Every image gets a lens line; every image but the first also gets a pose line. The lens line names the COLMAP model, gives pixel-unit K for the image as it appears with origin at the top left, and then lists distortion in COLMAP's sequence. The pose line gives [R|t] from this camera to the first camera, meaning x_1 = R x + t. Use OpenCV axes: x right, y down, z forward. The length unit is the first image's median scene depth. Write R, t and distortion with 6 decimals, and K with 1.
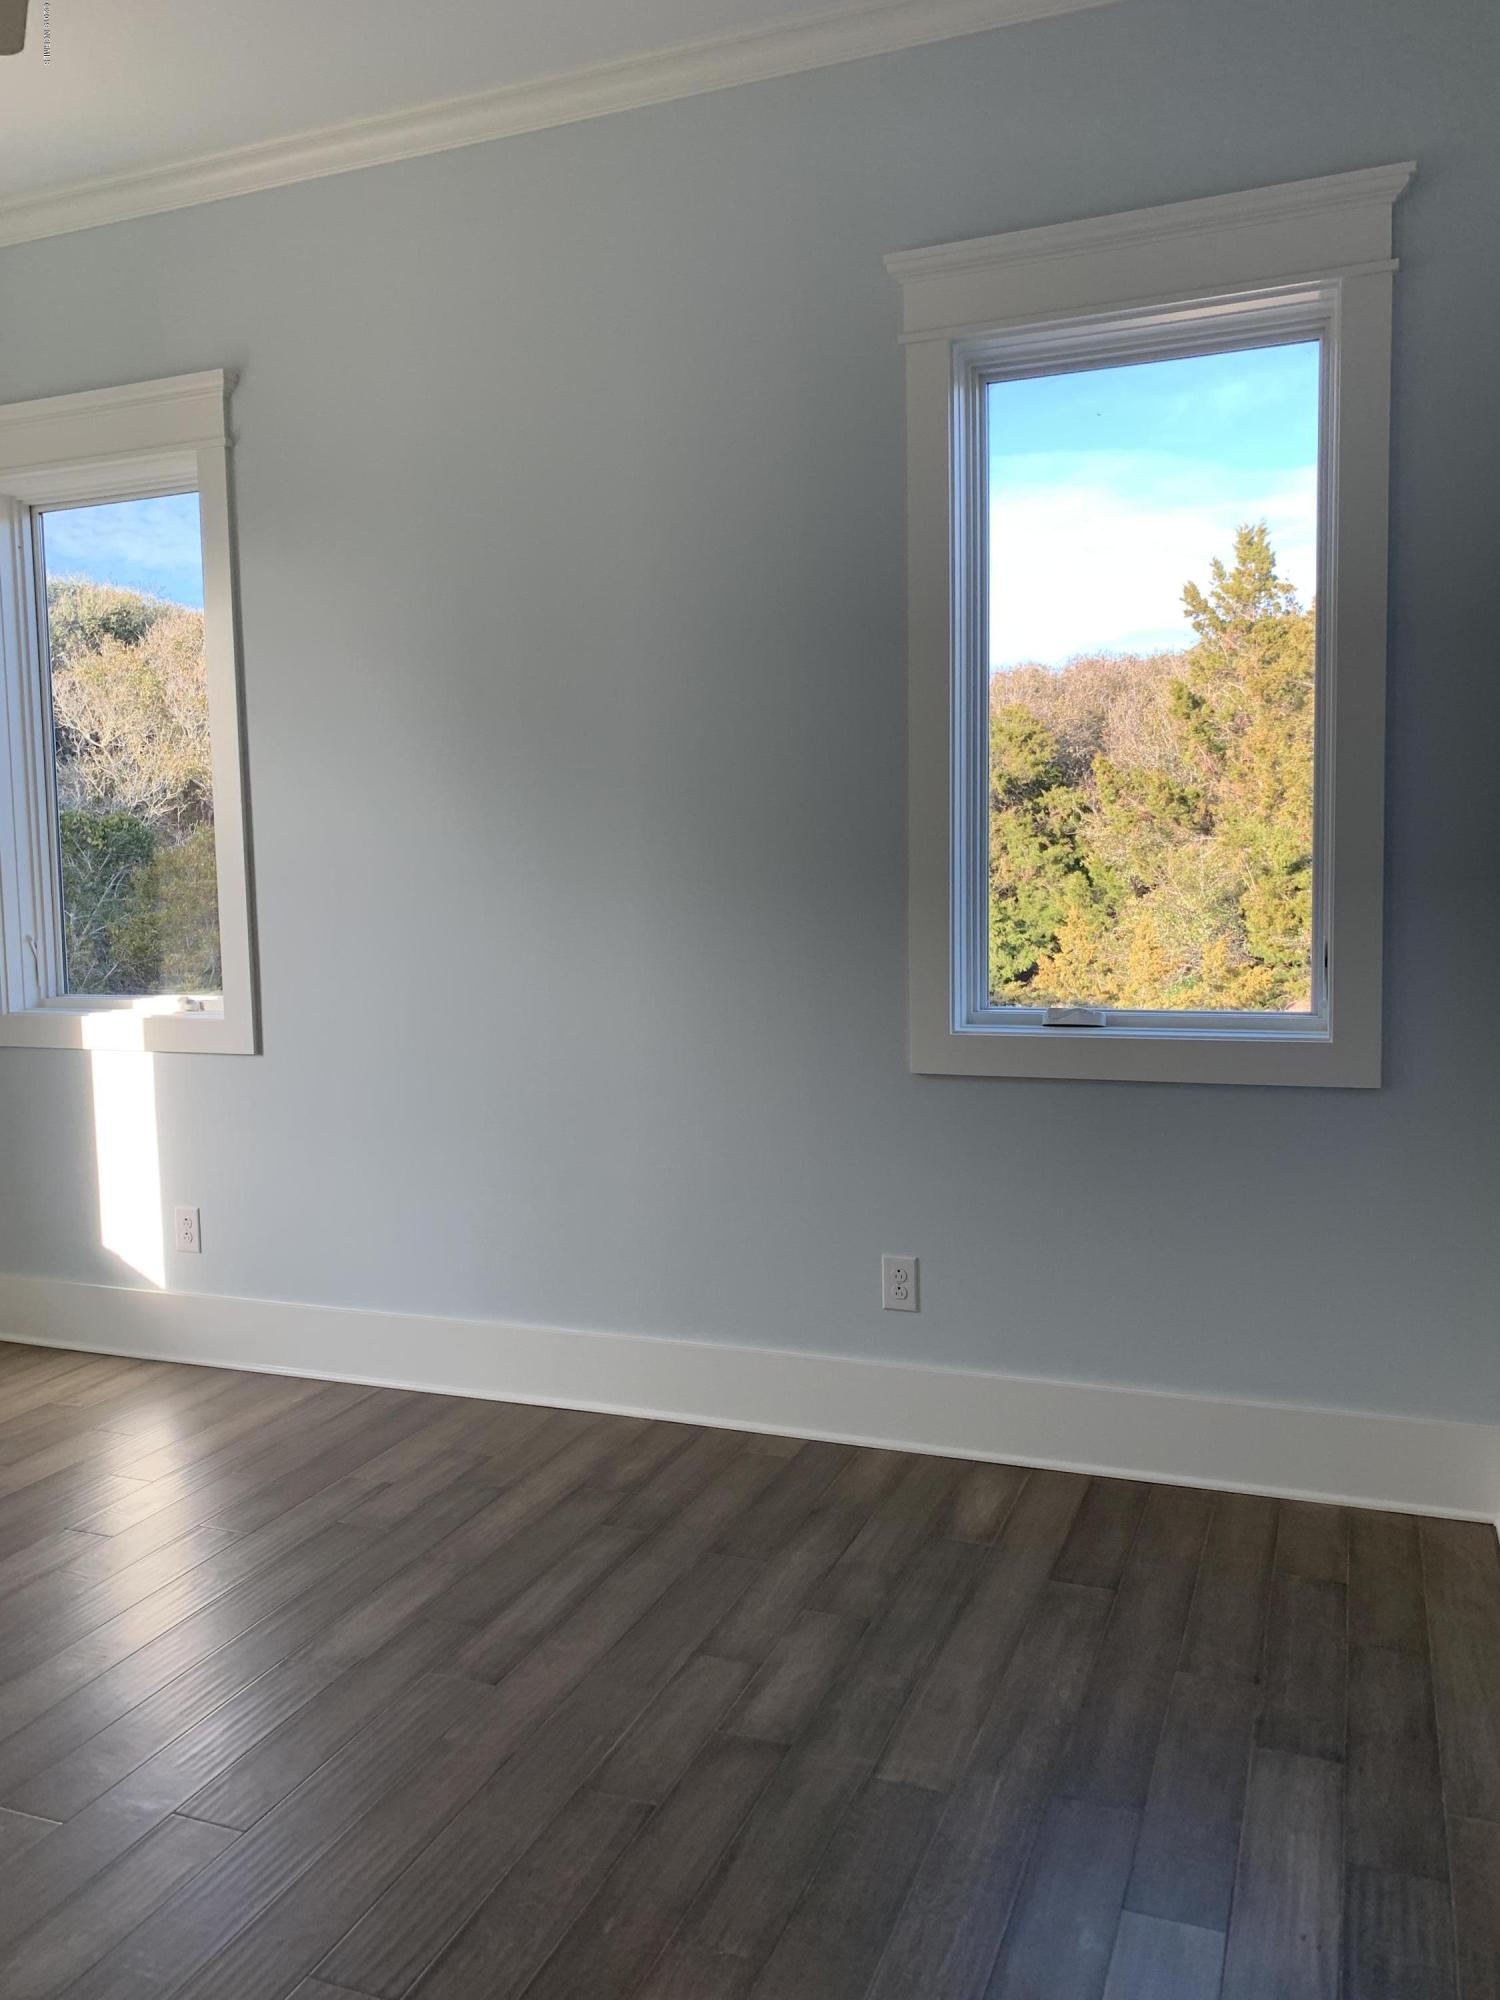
lens RADIAL K [[1544.8, 0, 739.8], [0, 1544.8, 985.7], [0, 0, 1]] dist [0.042790, -0.010784]
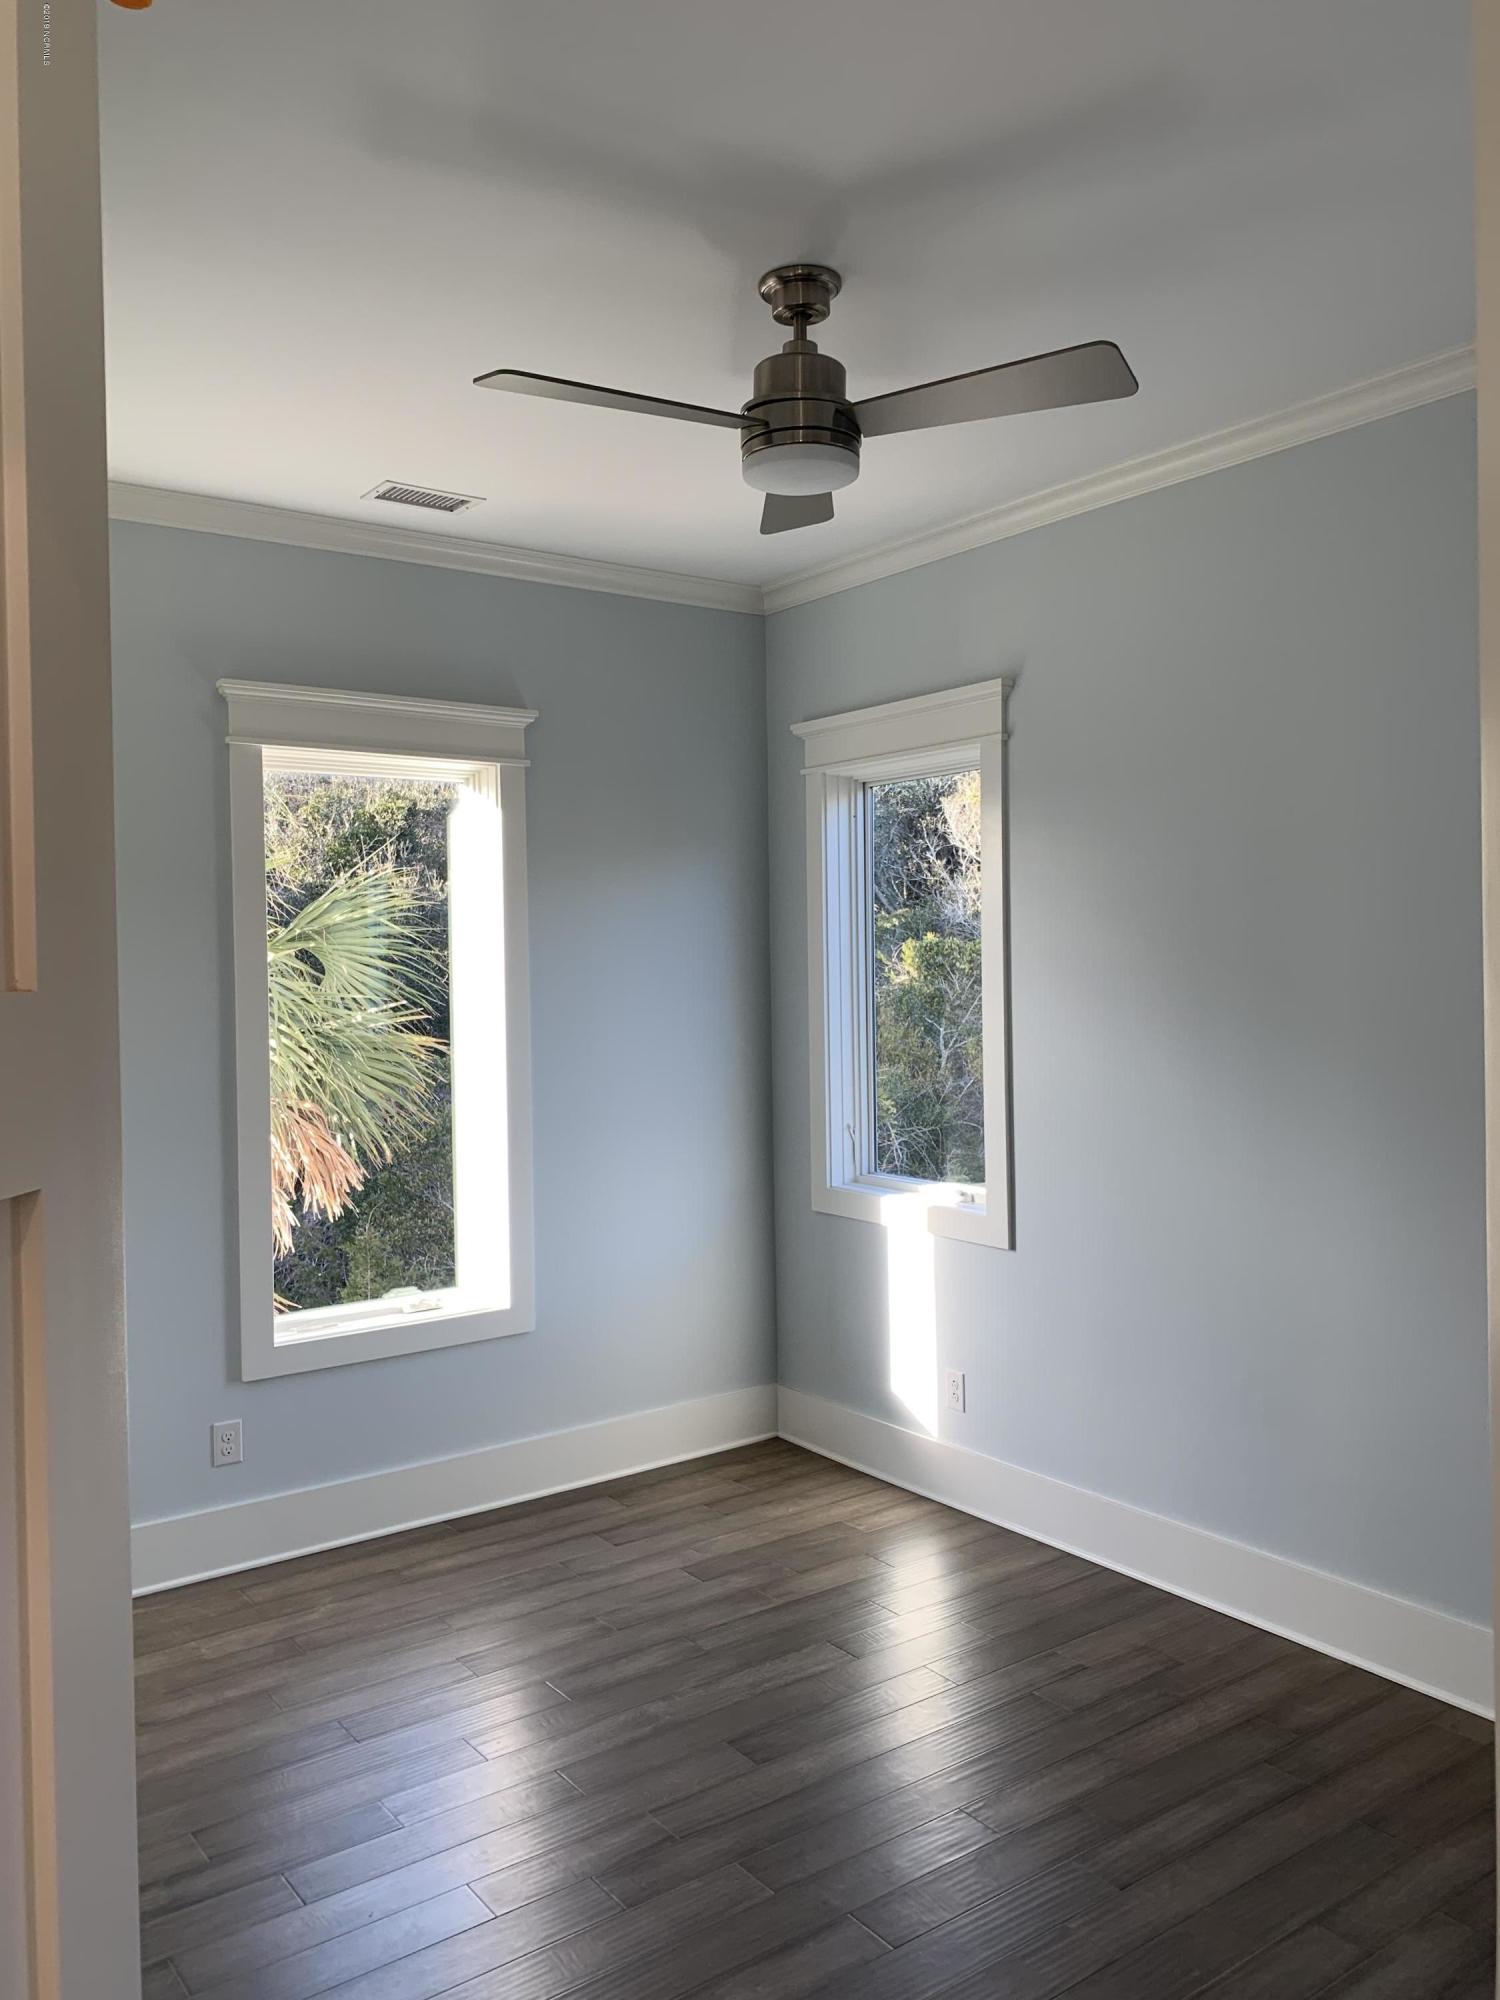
lens RADIAL K [[1544.8, 0, 746.0], [0, 1544.8, 1011.5], [0, 0, 1]] dist [0.042790, -0.010784]
pose [[0.854361, 0.021667, -0.519228, 0.125251], [-0.042113, 0.998731, -0.027619, -0.100880], [0.517970, 0.045463, 0.854190, -0.104260]]
